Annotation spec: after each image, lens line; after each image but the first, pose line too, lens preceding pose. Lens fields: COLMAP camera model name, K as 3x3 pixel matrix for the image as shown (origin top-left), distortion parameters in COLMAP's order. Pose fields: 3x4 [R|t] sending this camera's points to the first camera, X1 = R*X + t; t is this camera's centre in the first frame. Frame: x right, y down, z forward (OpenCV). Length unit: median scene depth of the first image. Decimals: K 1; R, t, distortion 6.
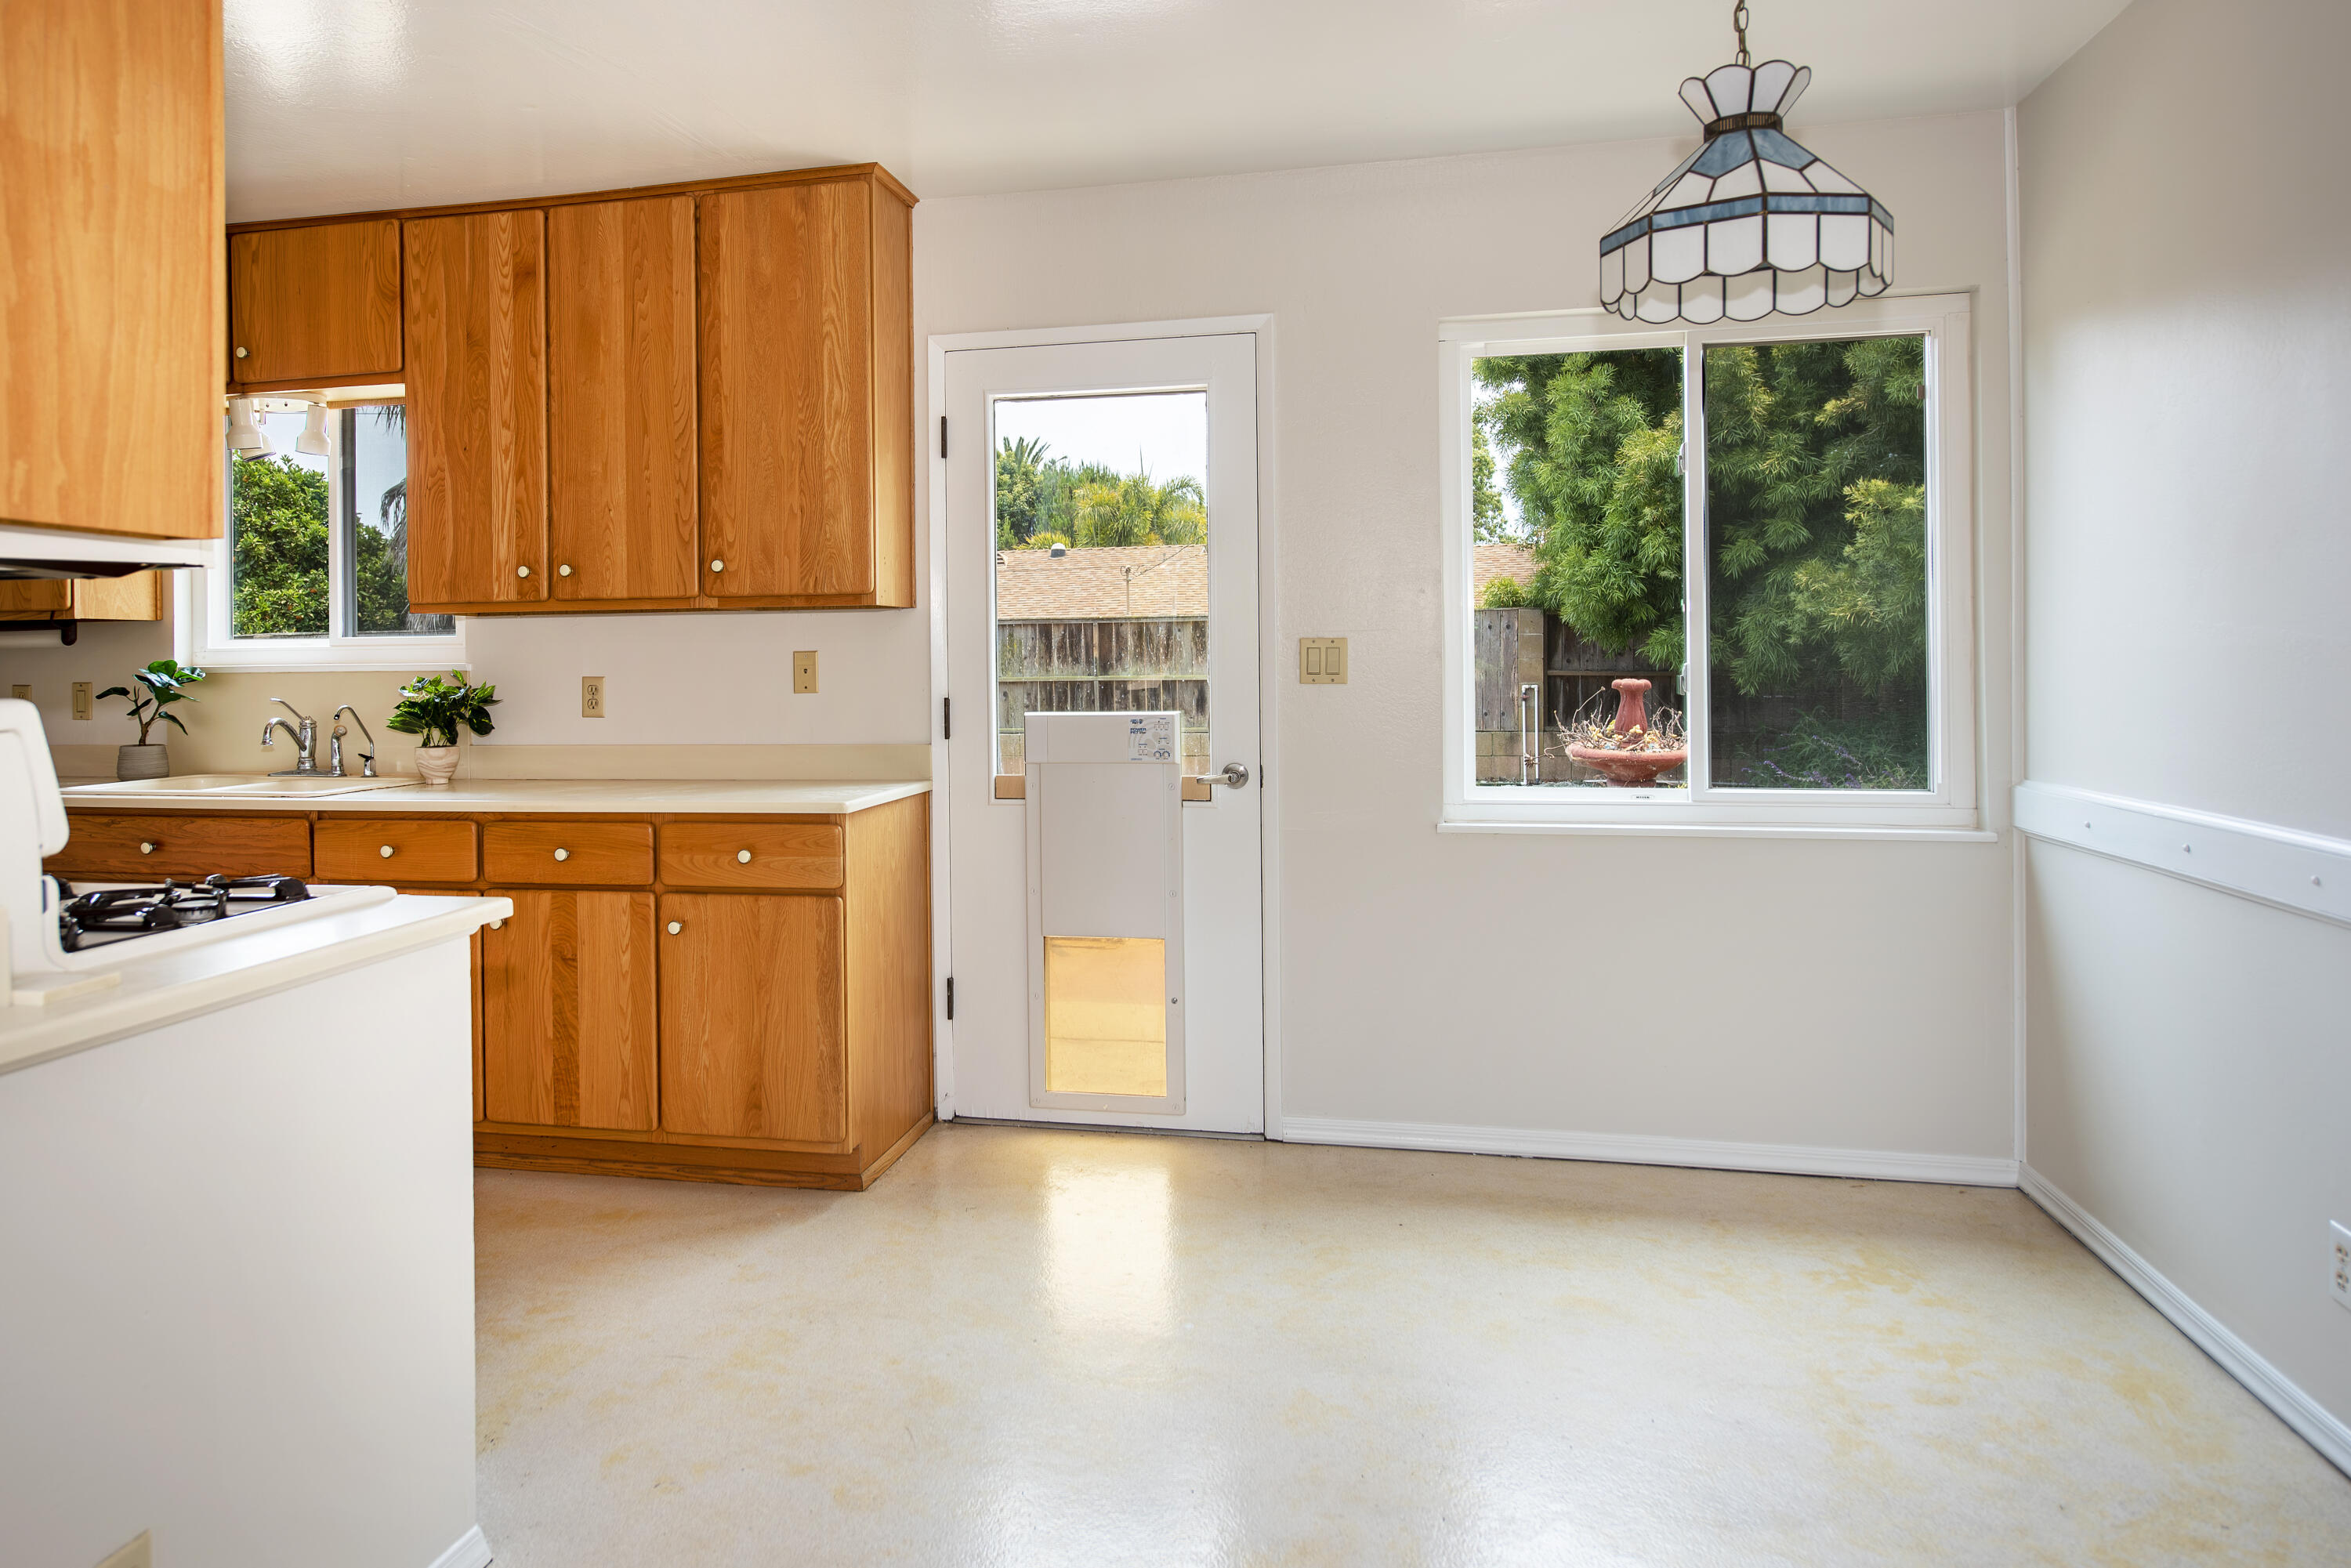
lens RADIAL K [[1600.3, 0, 1096.5], [0, 1600.3, 655.4], [0, 0, 1]] dist [-0.003500, -0.000044]
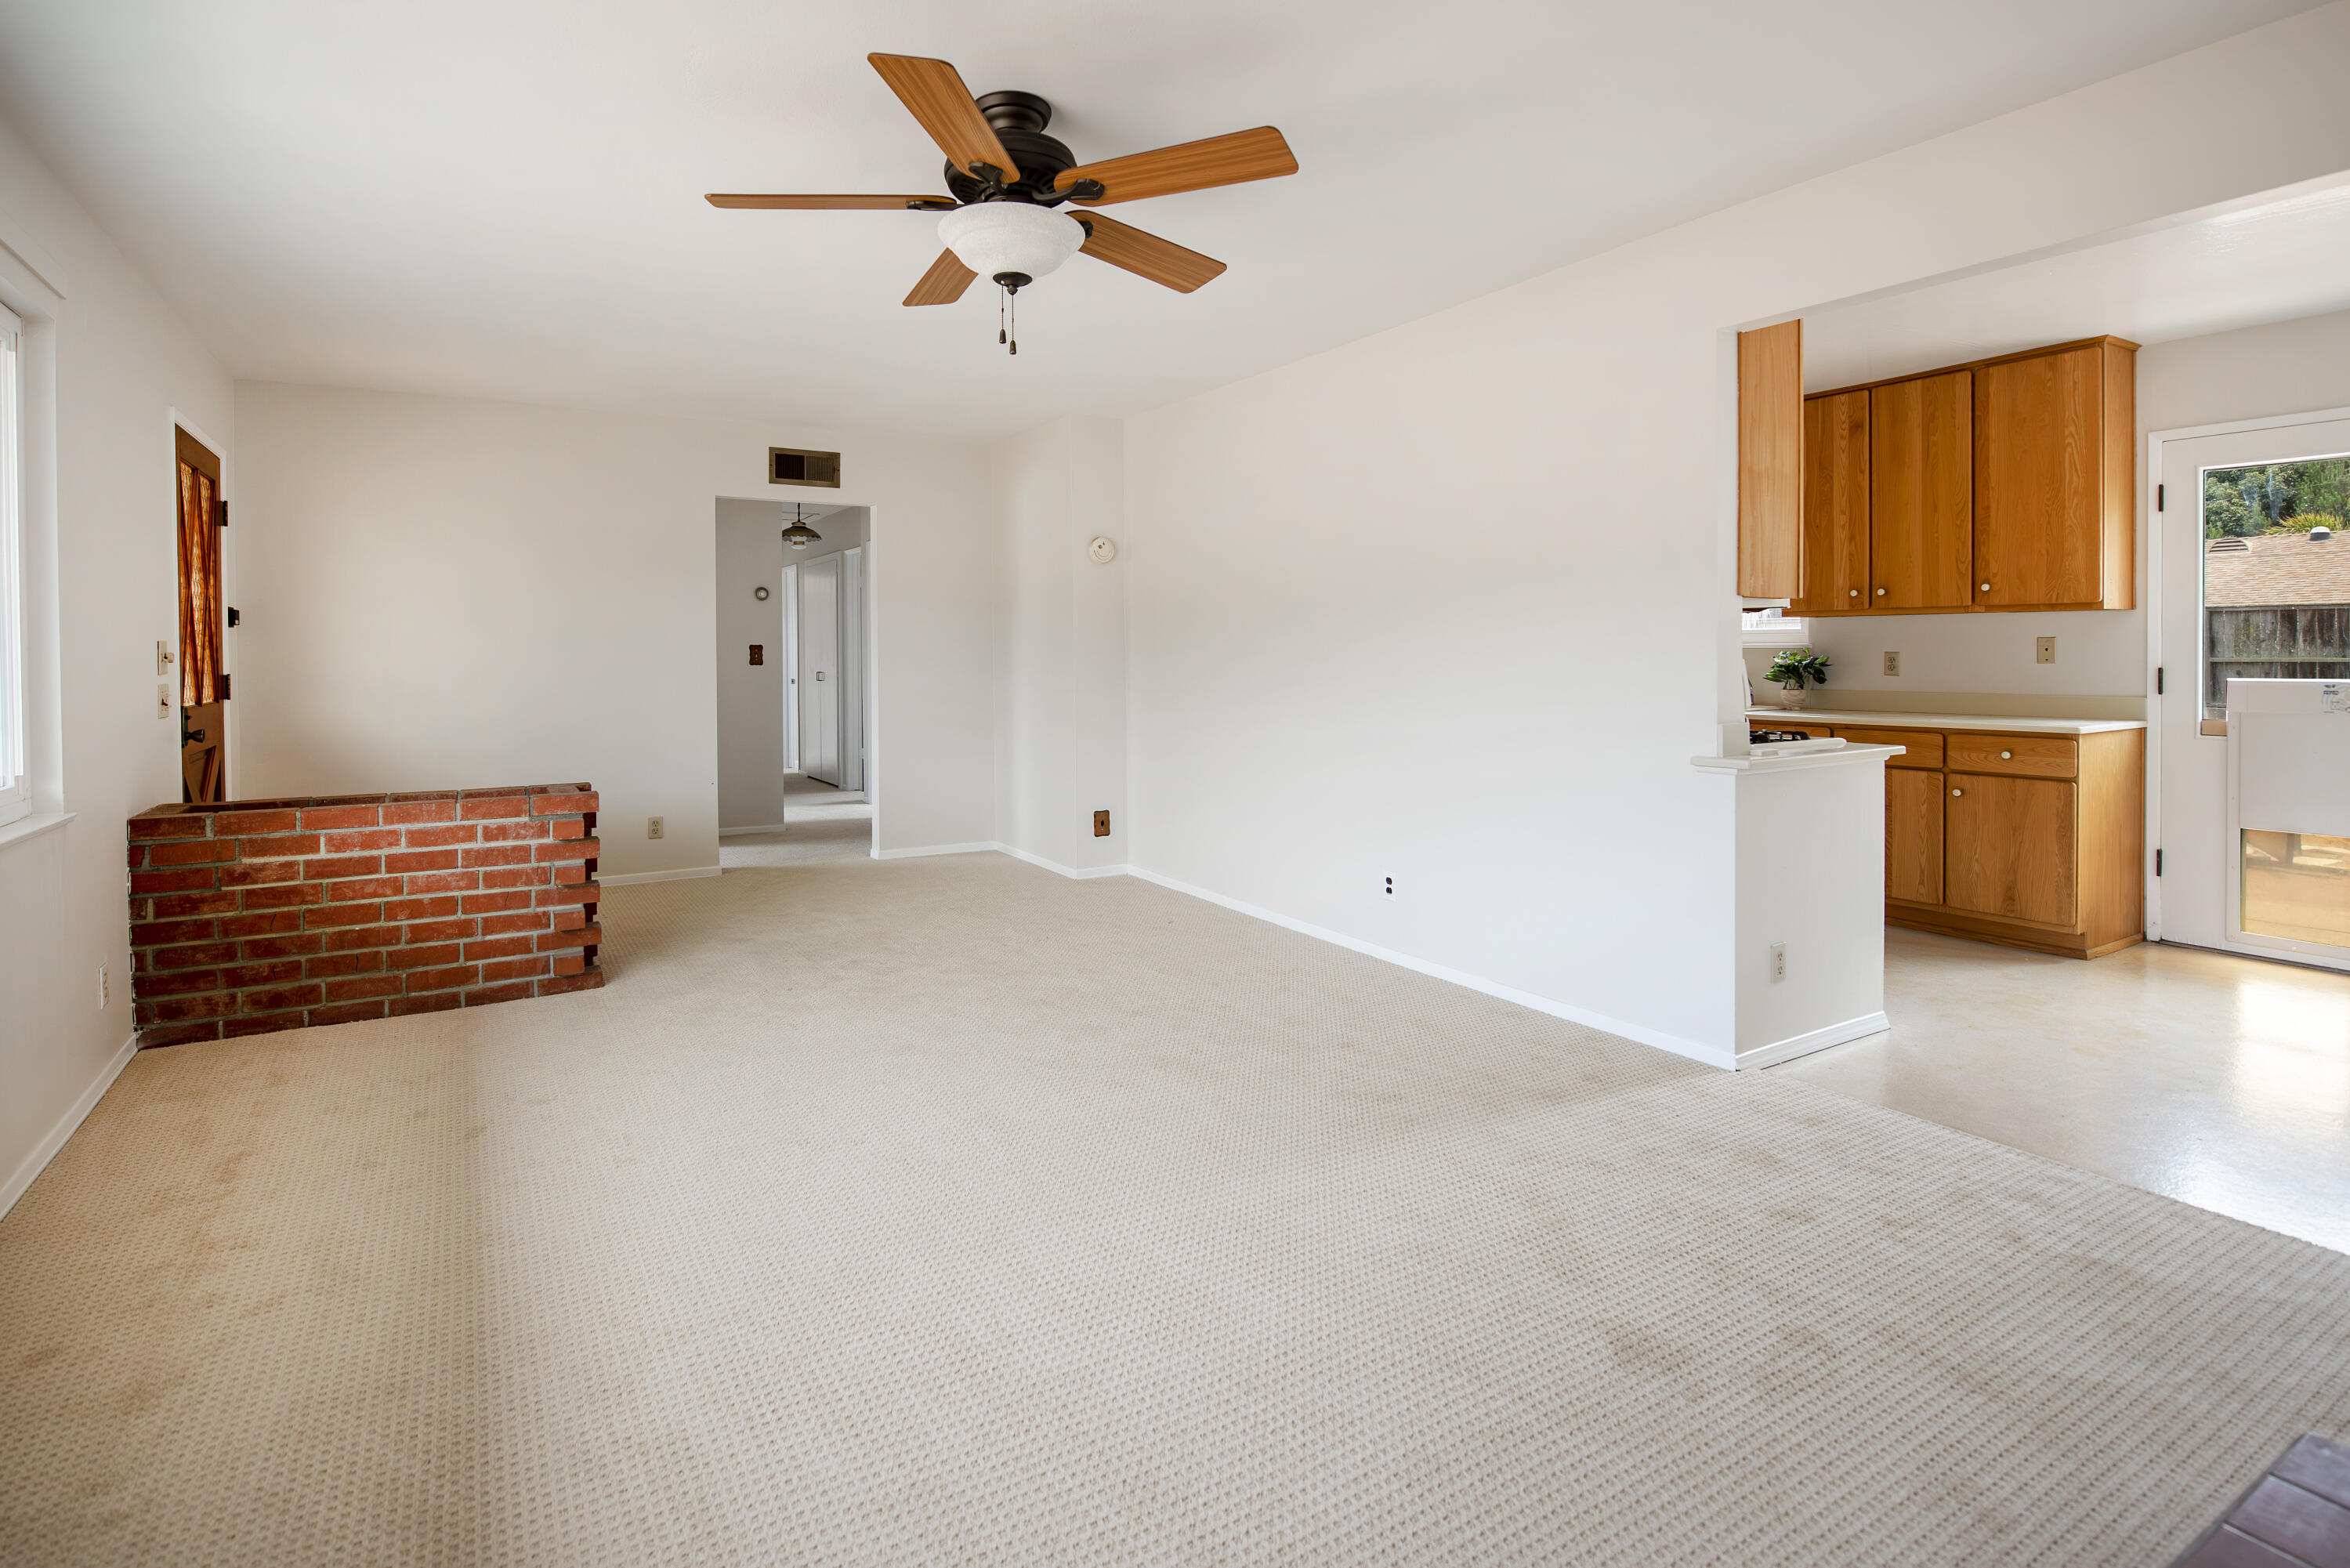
lens RADIAL K [[1235.1, 0, 1061.4], [0, 1235.1, 666.7], [0, 0, 1]] dist [-0.015187, -0.000723]
pose [[0.670737, 0.015793, -0.741527, 0.069847], [0.001581, 0.999741, 0.022723, -0.002509], [0.741694, -0.016413, 0.670538, -0.595538]]
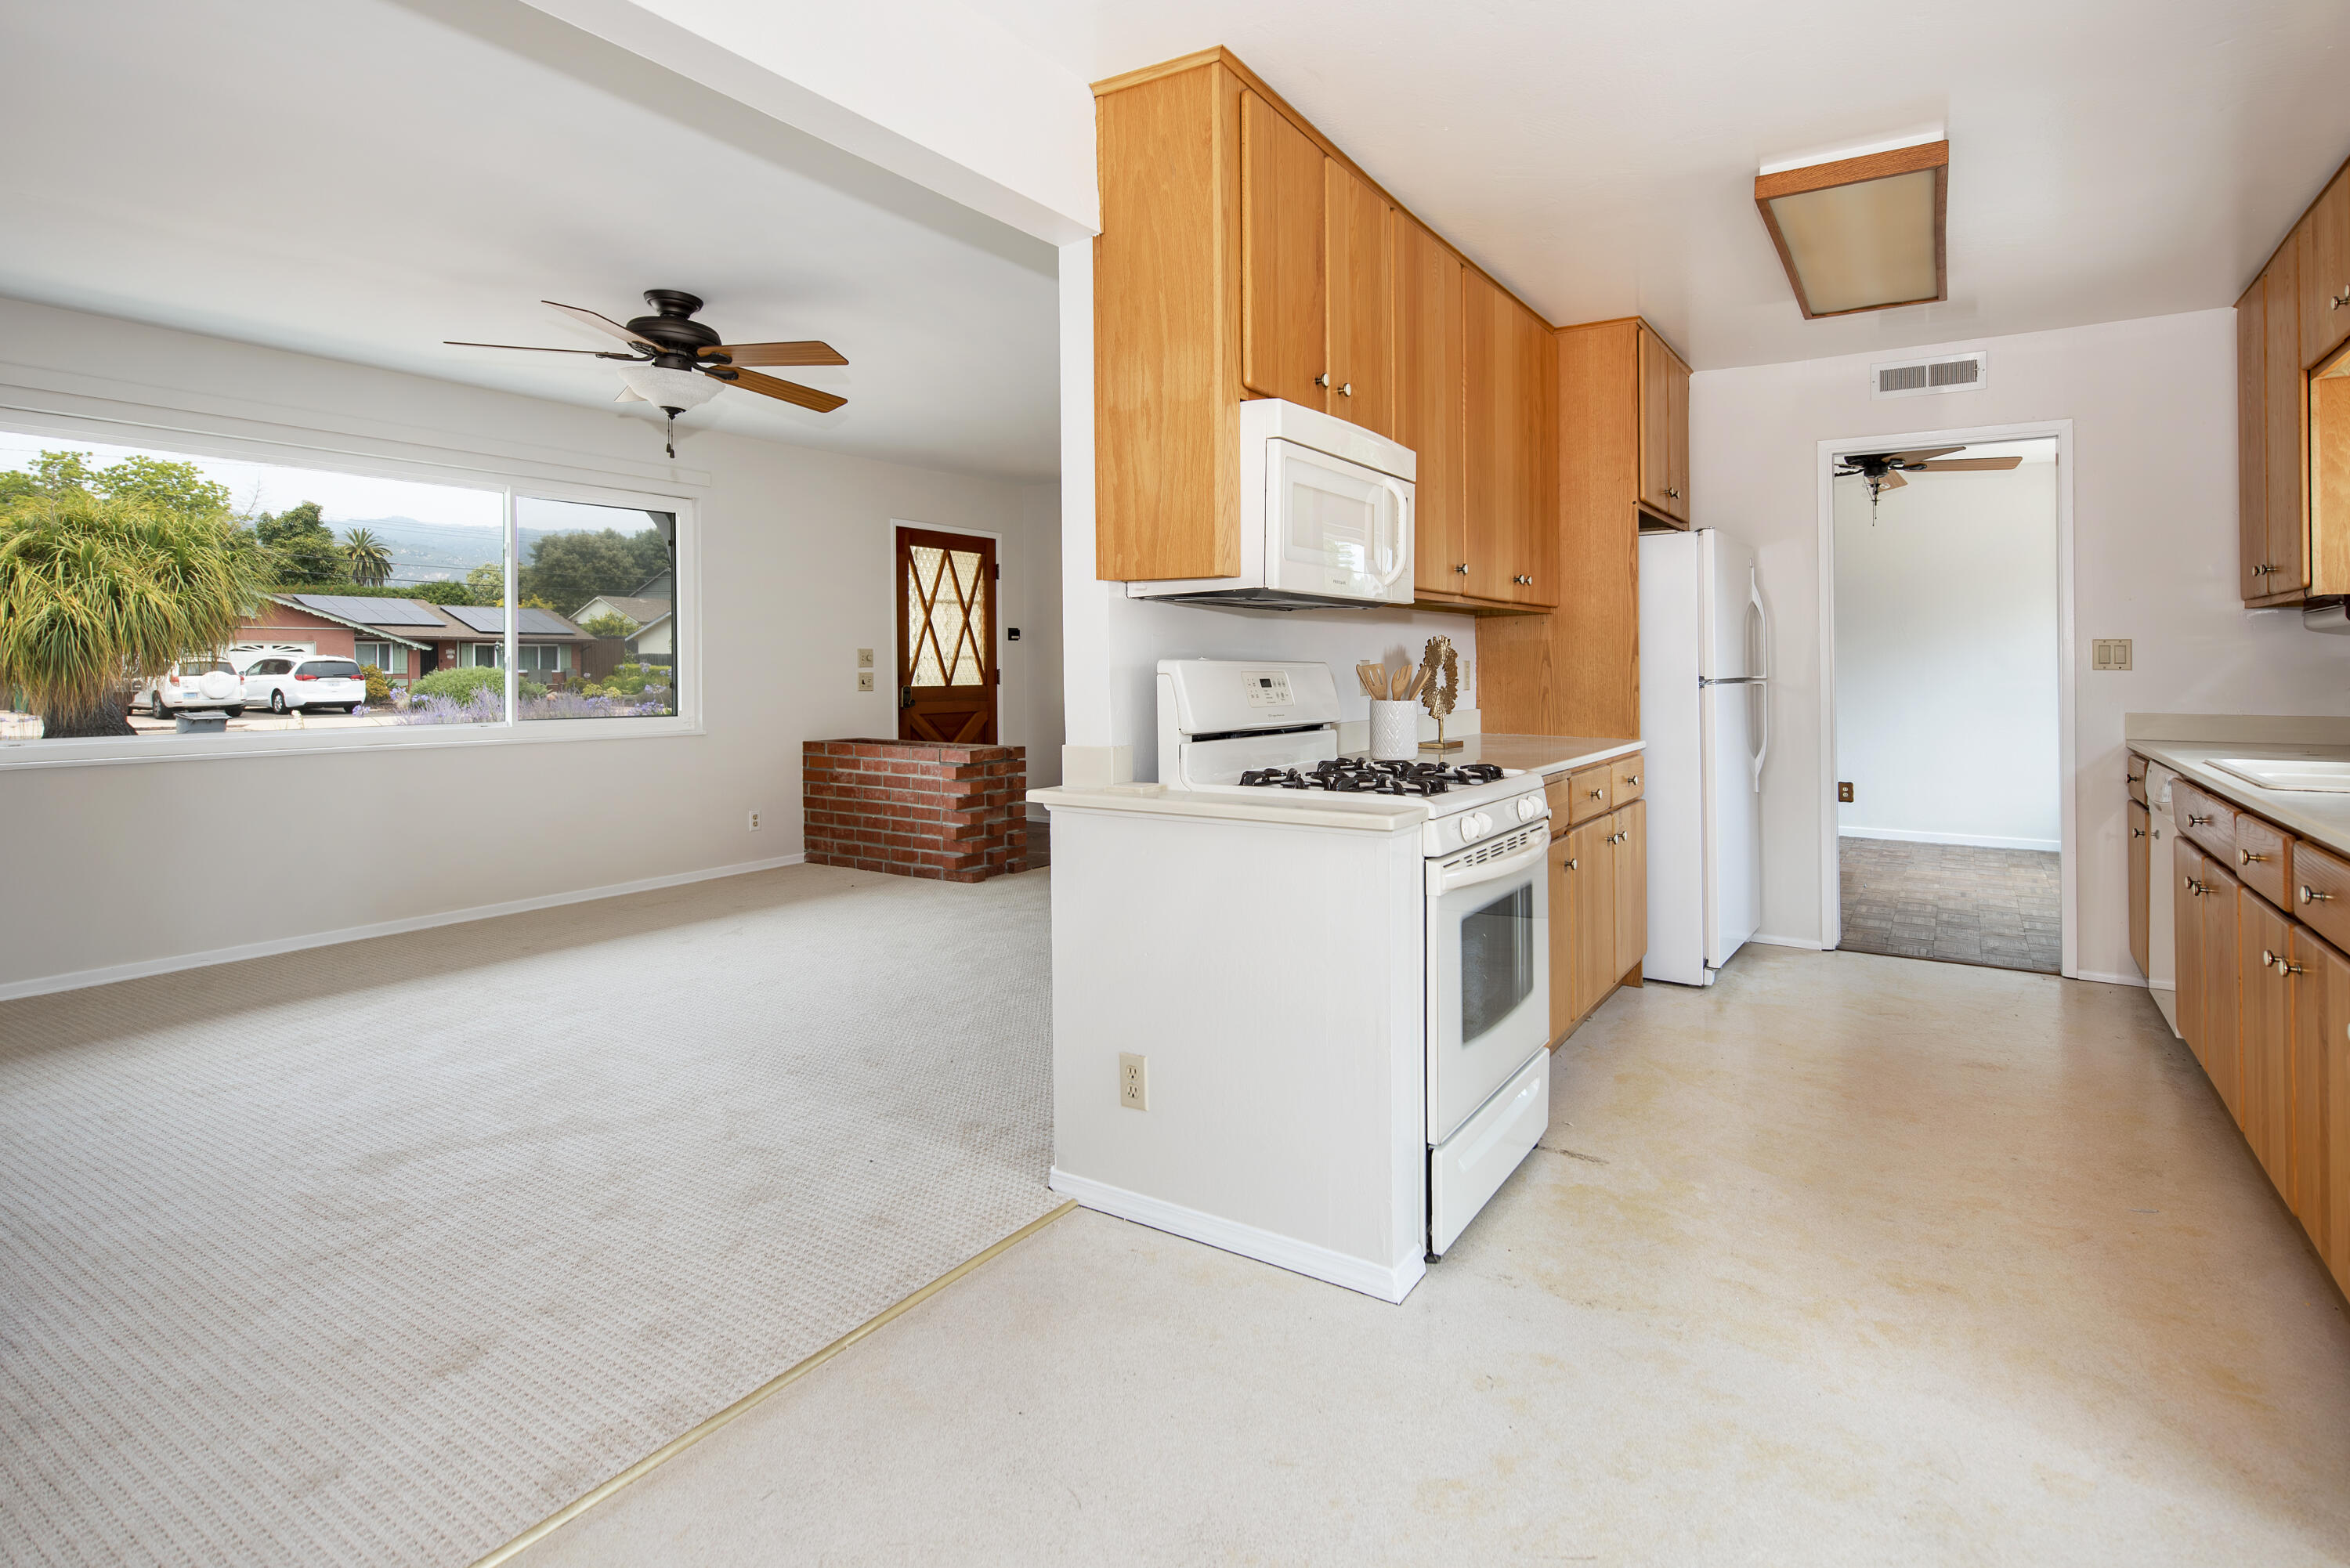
lens RADIAL K [[1207.8, 0, 1185.2], [0, 1207.8, 668.9], [0, 0, 1]] dist [-0.000531, -0.000294]
pose [[-0.366661, 0.016773, -0.930204, 0.346661], [0.008861, 0.999855, 0.014536, 0.006430], [0.930313, -0.002913, -0.366756, 0.668703]]
